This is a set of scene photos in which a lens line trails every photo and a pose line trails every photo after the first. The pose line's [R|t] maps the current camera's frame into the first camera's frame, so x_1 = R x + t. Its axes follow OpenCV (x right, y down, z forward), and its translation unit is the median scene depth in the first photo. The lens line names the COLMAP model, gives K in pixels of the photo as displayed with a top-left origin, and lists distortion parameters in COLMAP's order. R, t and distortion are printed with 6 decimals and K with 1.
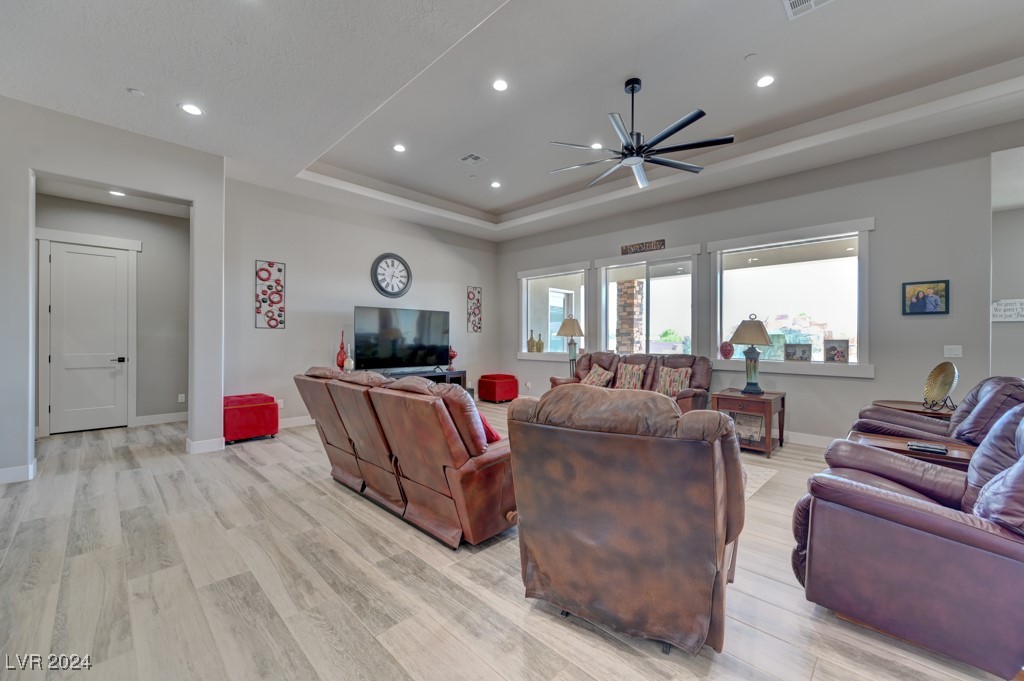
lens RADIAL K [[403.0, 0, 522.1], [0, 403.0, 337.6], [0, 0, 1]] dist [0.001239, -0.000140]
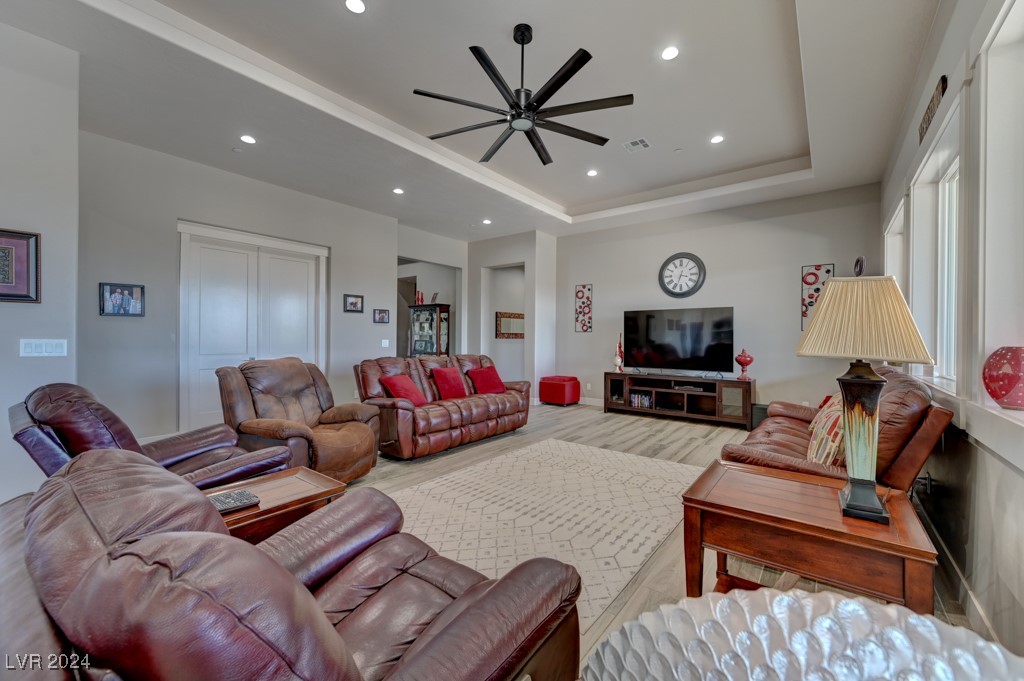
lens RADIAL K [[403.0, 0, 516.3], [0, 403.0, 336.5], [0, 0, 1]] dist [0.001239, -0.000140]
pose [[0.099800, -0.008834, -0.994968, 0.979904], [-0.006332, 0.999935, -0.009513, 0.010215], [0.994987, 0.007250, 0.099737, 0.807985]]
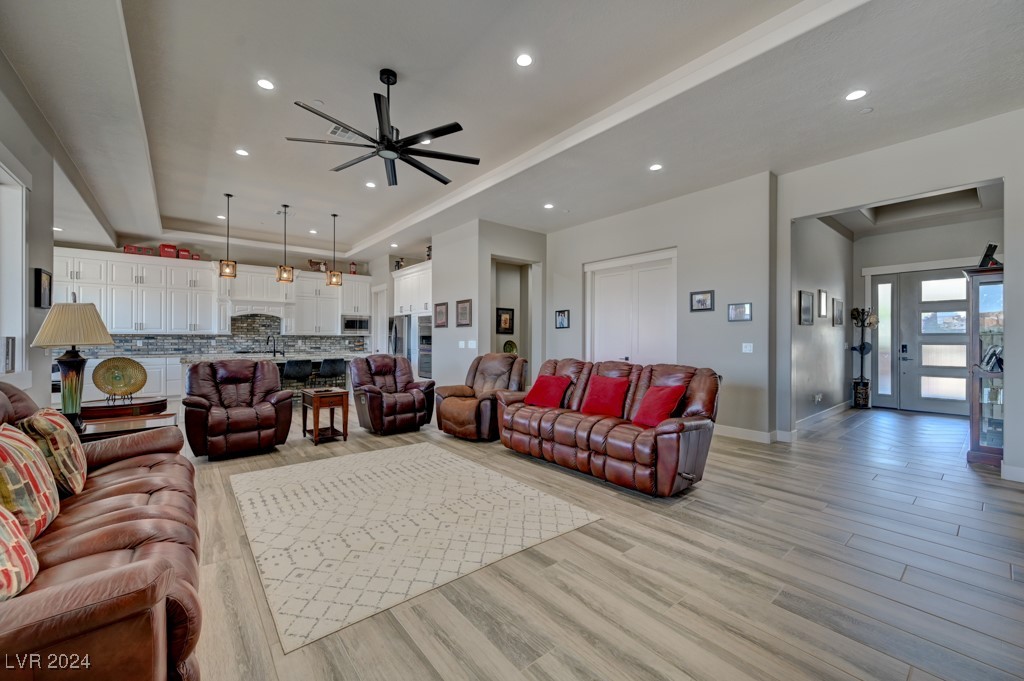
lens RADIAL K [[403.0, 0, 519.6], [0, 403.0, 341.1], [0, 0, 1]] dist [0.001239, -0.000140]
pose [[-0.993510, -0.007374, 0.113503, -0.137575], [-0.007006, 0.999969, 0.003645, 0.005792], [-0.113527, 0.002826, -0.993531, 1.710104]]
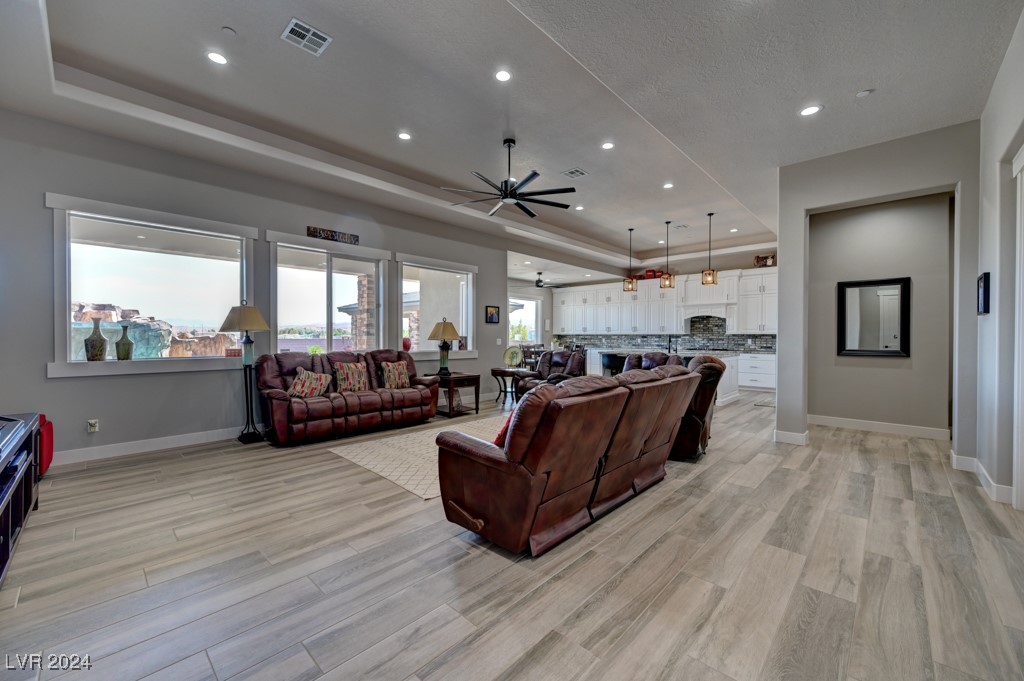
lens RADIAL K [[403.0, 0, 514.1], [0, 403.0, 339.8], [0, 0, 1]] dist [0.001239, -0.000140]
pose [[-0.005626, -0.011668, 0.999916, -0.927195], [-0.005512, 0.999917, 0.011637, 0.000426], [-0.999969, -0.005446, -0.005690, 0.879353]]
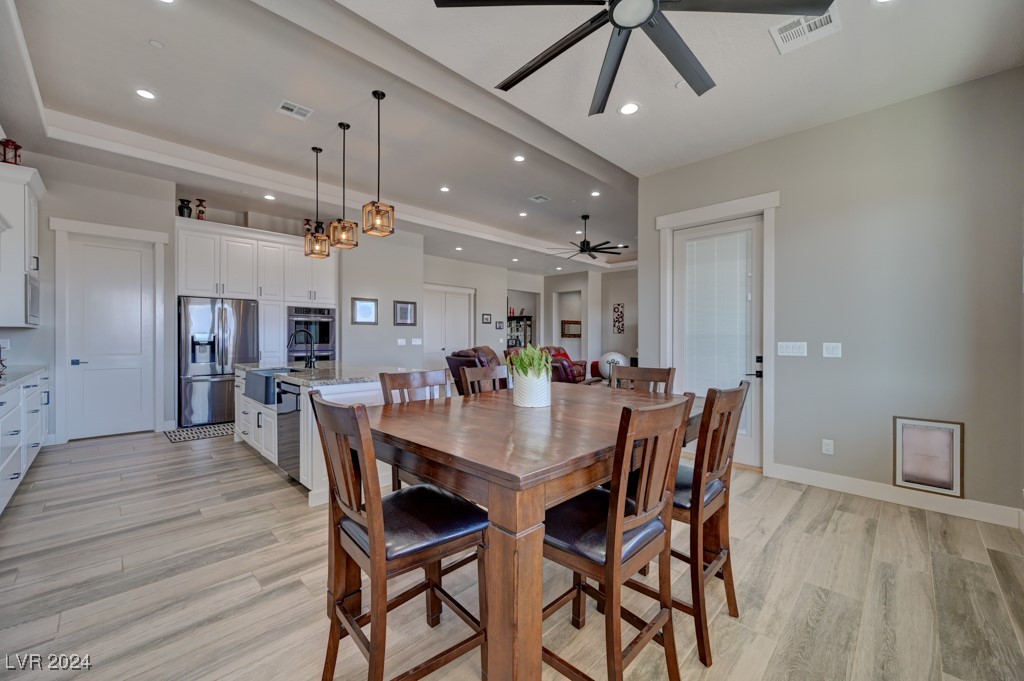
lens RADIAL K [[403.0, 0, 514.2], [0, 403.0, 339.7], [0, 0, 1]] dist [0.001239, -0.000140]
pose [[-0.021279, 0.000709, -0.999773, 2.132636], [-0.000979, 0.999999, 0.000730, 0.016223], [0.999773, 0.000994, -0.021278, 0.597306]]
